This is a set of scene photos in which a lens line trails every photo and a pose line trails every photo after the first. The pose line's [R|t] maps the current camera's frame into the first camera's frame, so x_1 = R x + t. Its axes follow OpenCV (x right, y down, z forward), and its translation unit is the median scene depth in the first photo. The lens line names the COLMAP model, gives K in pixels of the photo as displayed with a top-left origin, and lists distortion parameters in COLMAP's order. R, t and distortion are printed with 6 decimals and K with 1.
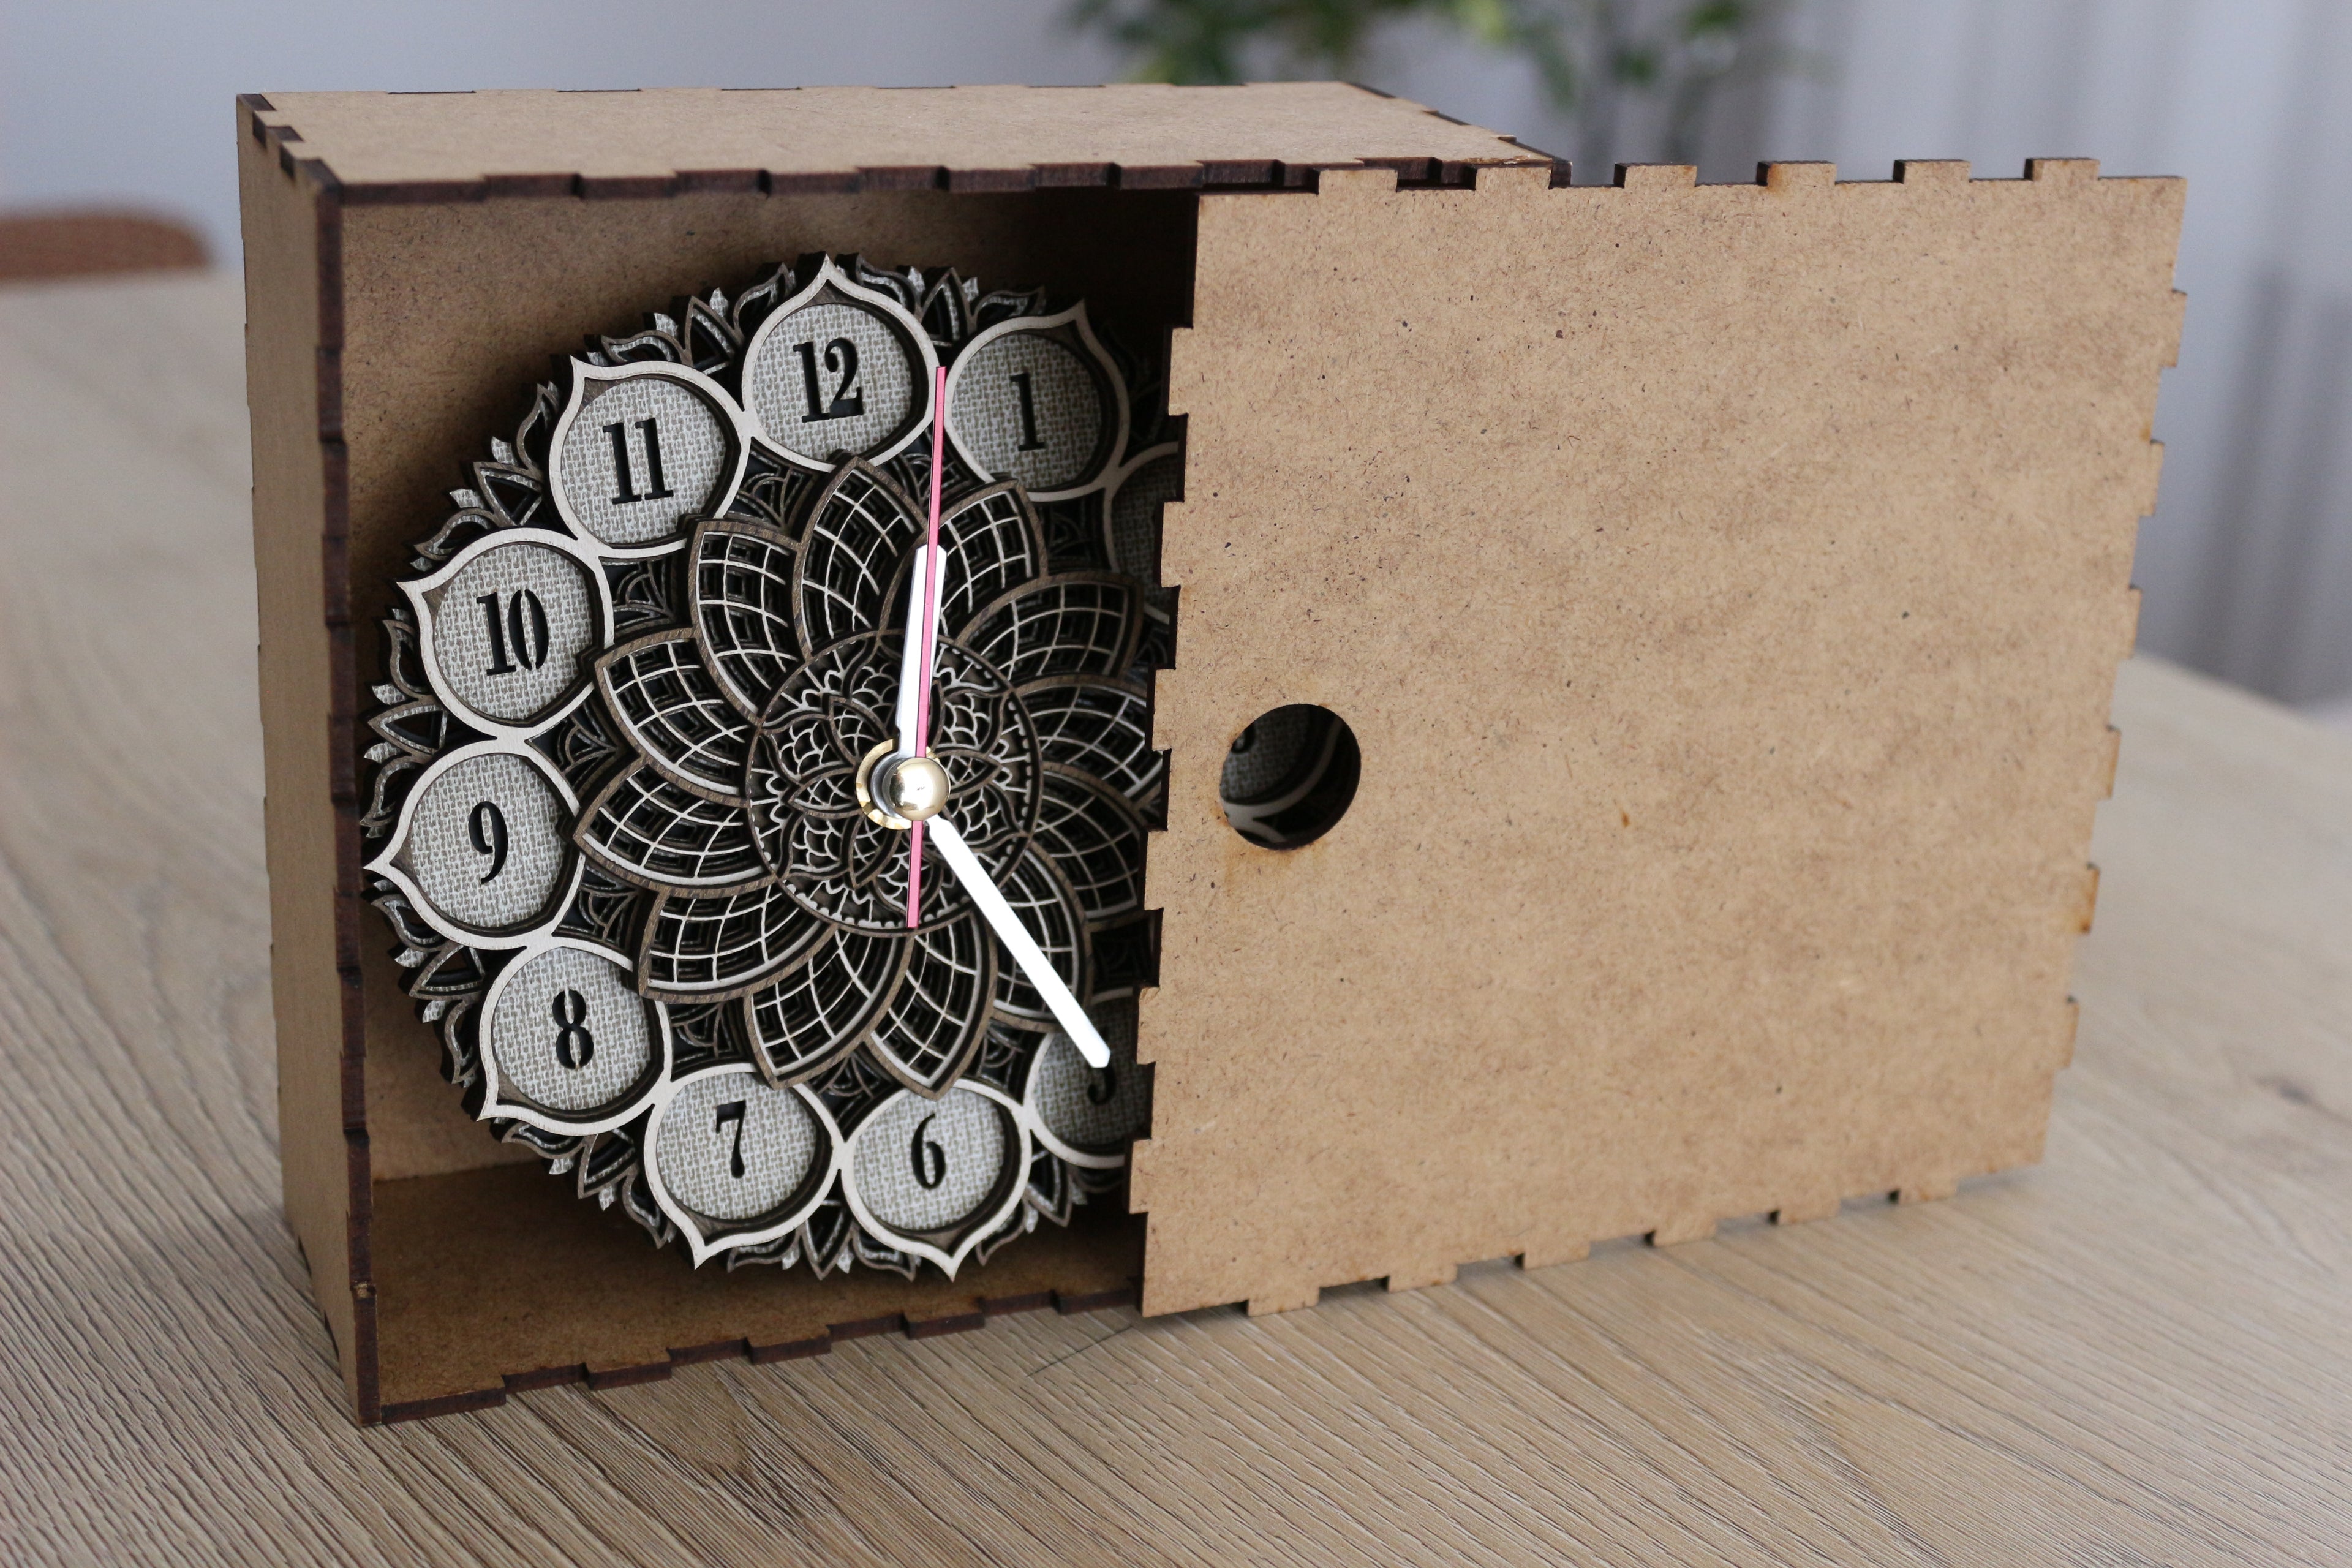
lens RADIAL K [[3066.9, 0, 1168.5], [0, 3066.9, 741.8], [0, 0, 1]] dist [-0.039106, -0.012452]
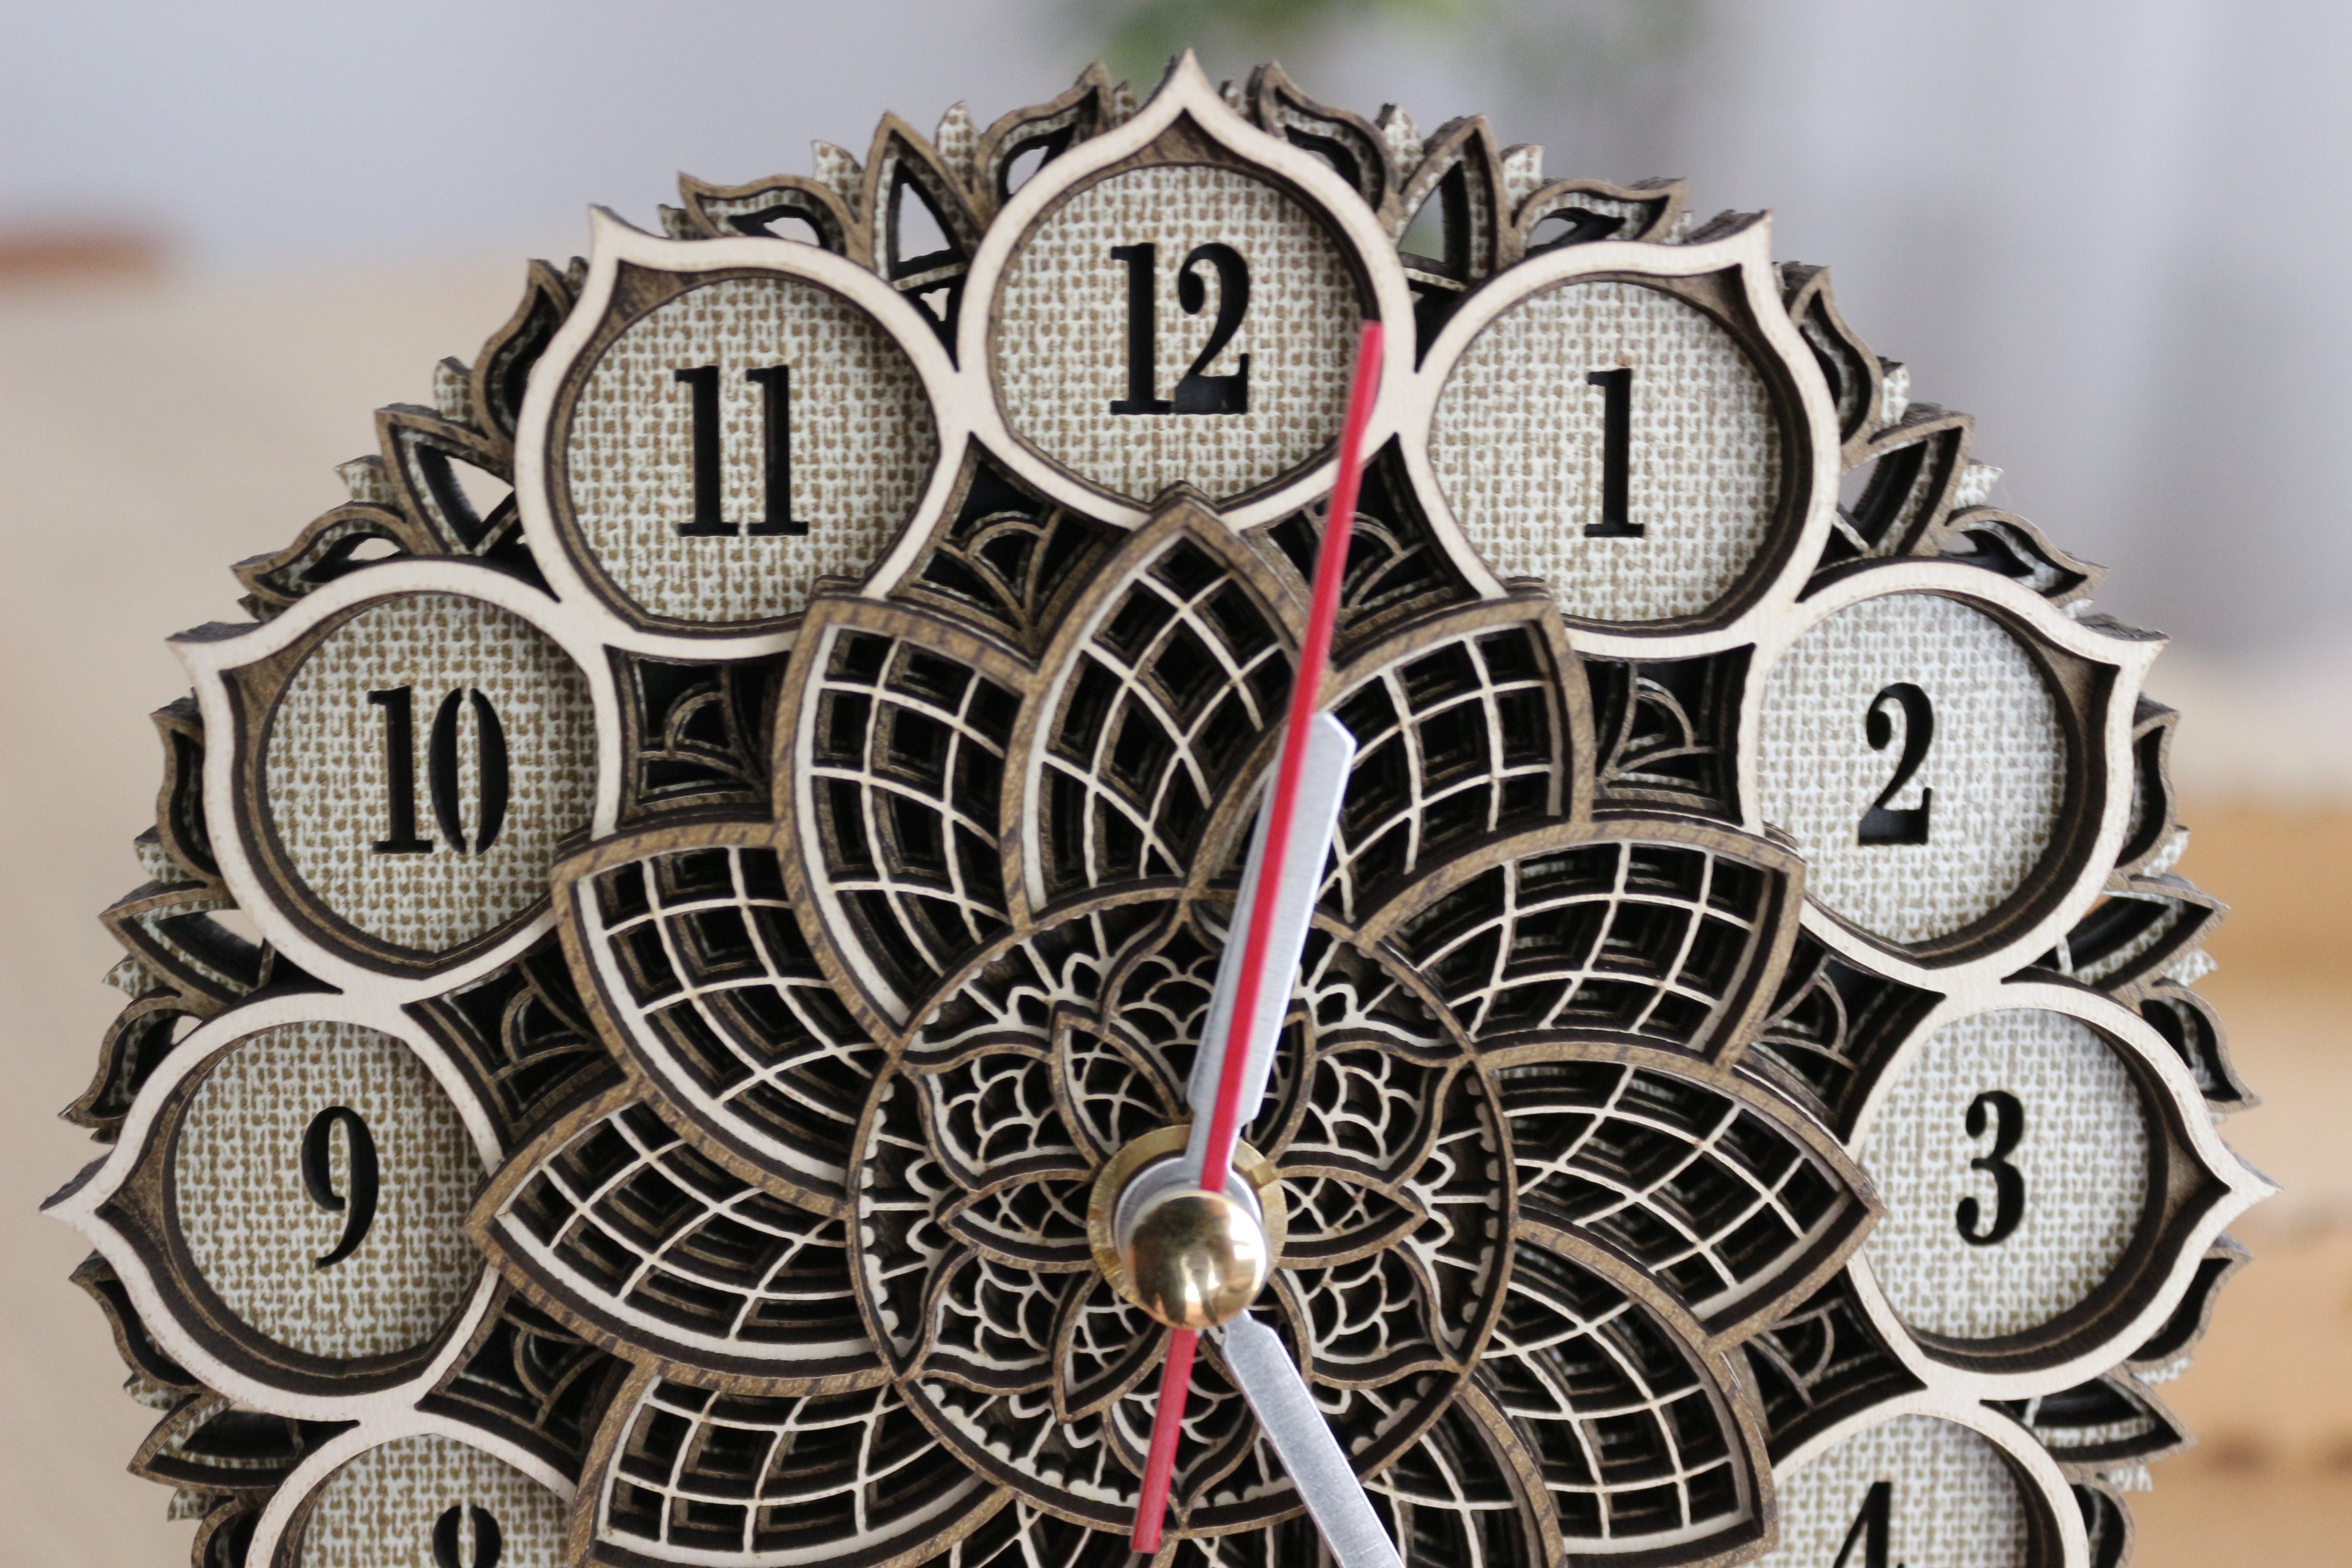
lens RADIAL K [[2995.1, 0, 1176.0], [0, 2995.1, 784.0], [0, 0, 1]] dist [-0.056532, -0.005554]
pose [[0.941796, 0.158167, -0.296652, 0.033410], [-0.154348, 0.987345, 0.036409, -0.067183], [0.298657, 0.011498, 0.954291, 0.573000]]
